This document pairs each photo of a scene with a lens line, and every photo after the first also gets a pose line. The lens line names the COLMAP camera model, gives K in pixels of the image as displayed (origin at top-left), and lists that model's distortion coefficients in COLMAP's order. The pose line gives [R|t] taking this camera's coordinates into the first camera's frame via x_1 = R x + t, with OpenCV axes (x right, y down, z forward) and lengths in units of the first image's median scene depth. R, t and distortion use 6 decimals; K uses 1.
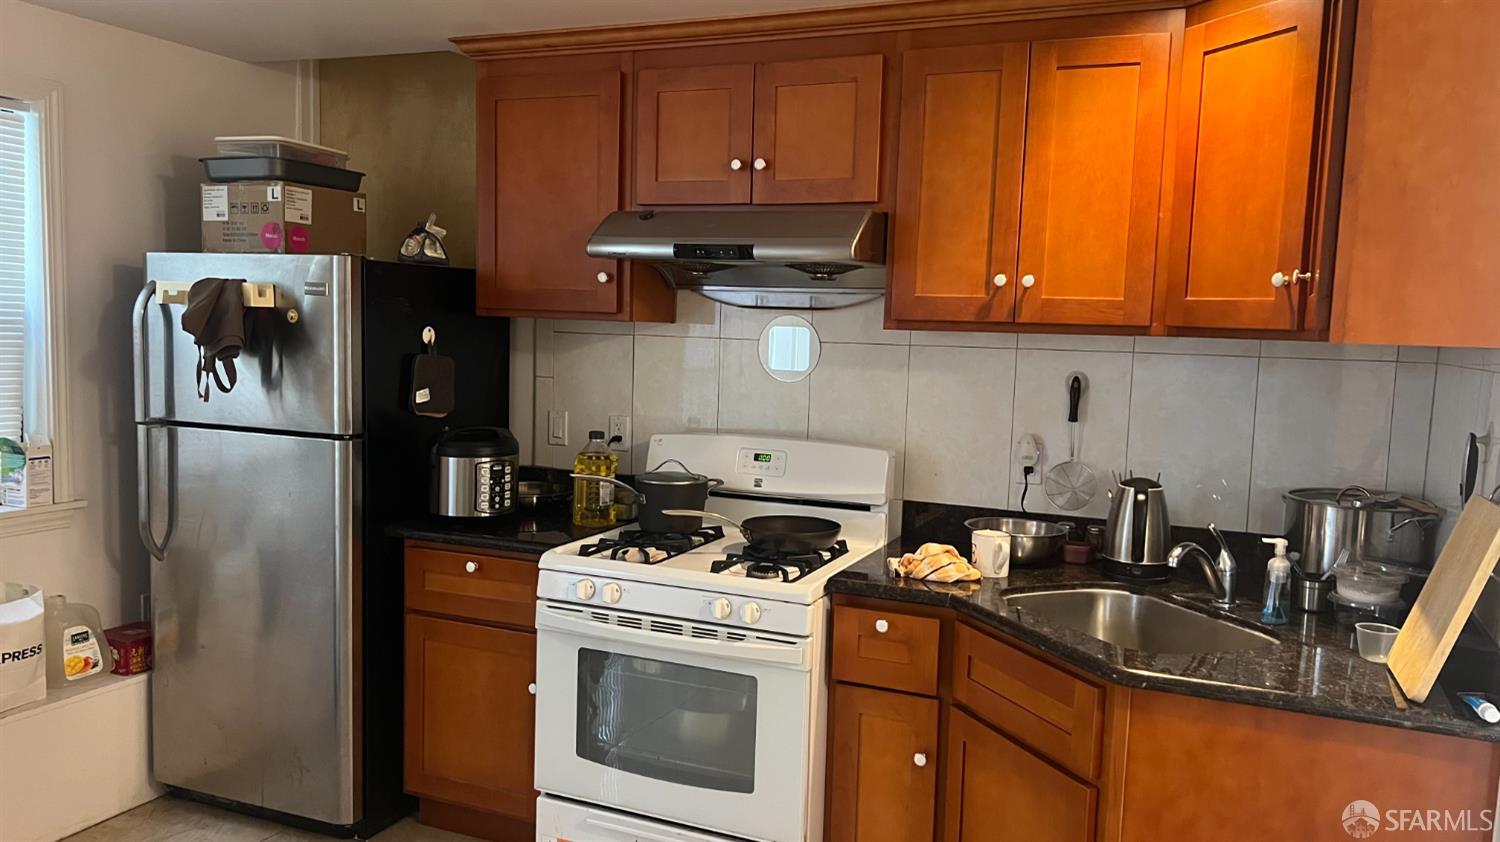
lens RADIAL K [[1091.4, 0, 750.0], [0, 1091.4, 421.0], [0, 0, 1]] dist [0.069438, -0.093675]
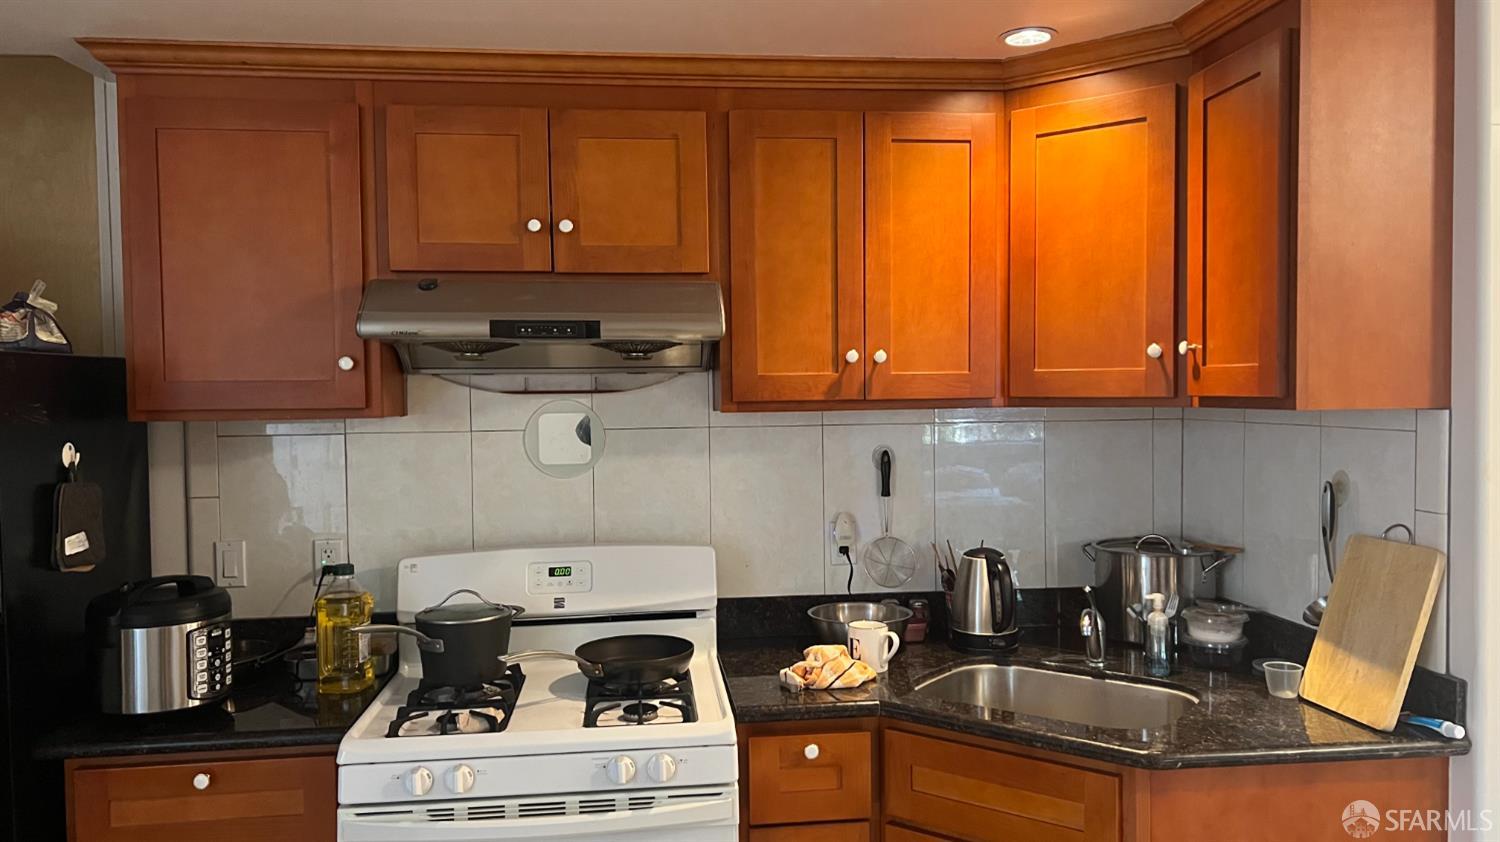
lens RADIAL K [[1091.4, 0, 750.0], [0, 1091.4, 421.0], [0, 0, 1]] dist [0.069438, -0.093675]
pose [[0.869490, -0.055700, 0.490801, -0.298224], [0.085428, 0.995606, -0.038354, -0.041106], [-0.486508, 0.075276, 0.870427, 0.210443]]
